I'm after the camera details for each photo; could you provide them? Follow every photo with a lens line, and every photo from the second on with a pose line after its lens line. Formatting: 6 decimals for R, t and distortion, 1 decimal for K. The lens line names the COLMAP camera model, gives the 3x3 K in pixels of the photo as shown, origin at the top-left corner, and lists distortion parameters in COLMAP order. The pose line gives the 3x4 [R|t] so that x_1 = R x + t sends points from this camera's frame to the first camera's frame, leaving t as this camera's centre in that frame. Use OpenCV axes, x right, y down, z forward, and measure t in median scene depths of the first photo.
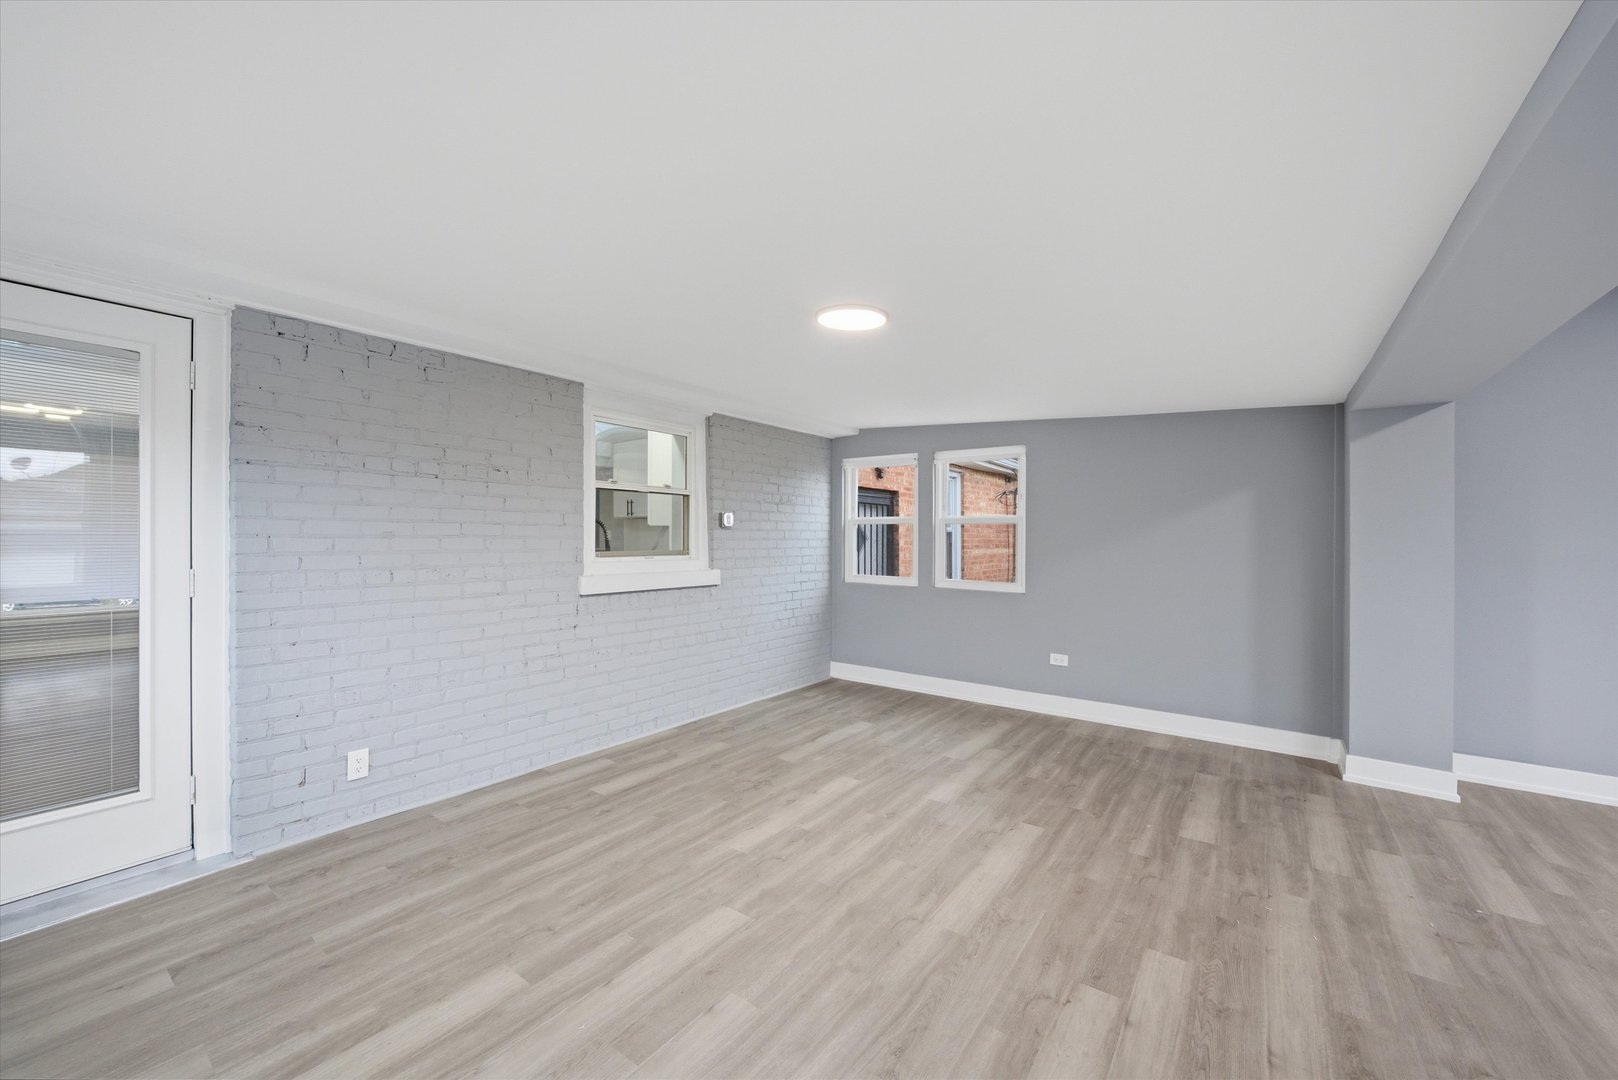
lens RADIAL K [[625.3, 0, 804.5], [0, 625.3, 528.8], [0, 0, 1]] dist [-0.017874, 0.003894]
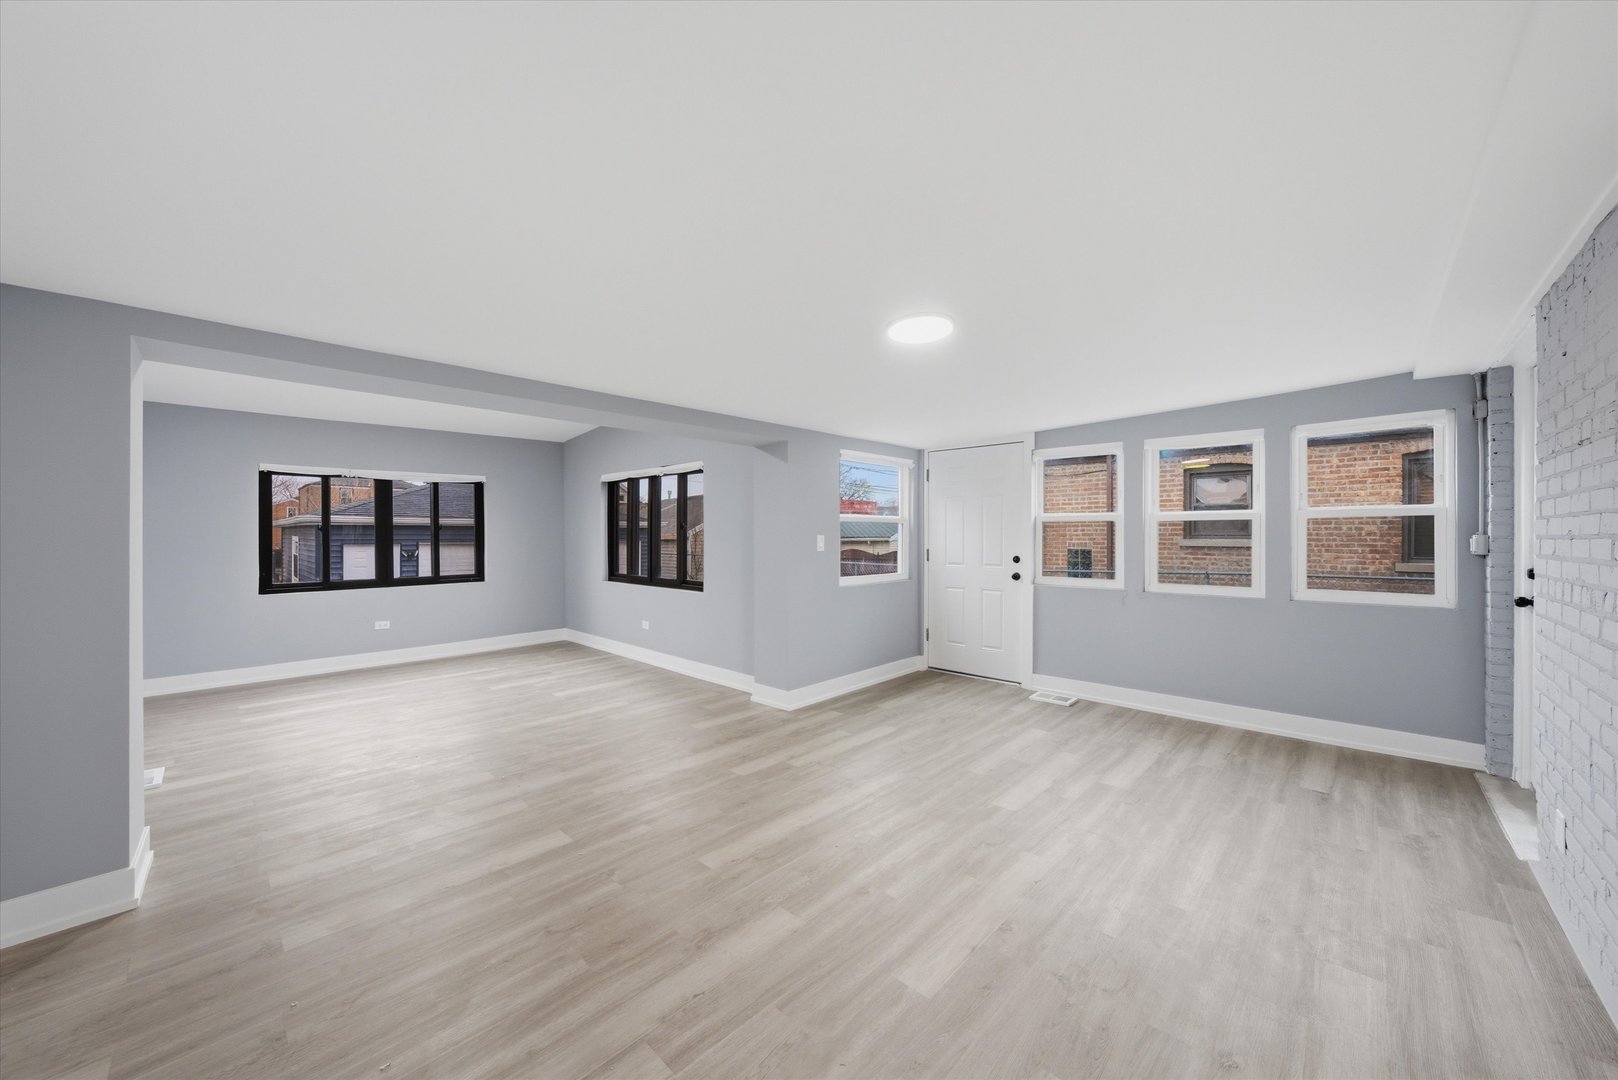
lens RADIAL K [[587.7, 0, 809.0], [0, 587.7, 540.0], [0, 0, 1]] dist [-0.016583, 0.000073]
pose [[-0.992134, -0.004667, 0.125091, 0.105969], [-0.006106, 0.999920, -0.011120, 0.026778], [-0.125029, -0.011796, -0.992083, 1.572583]]
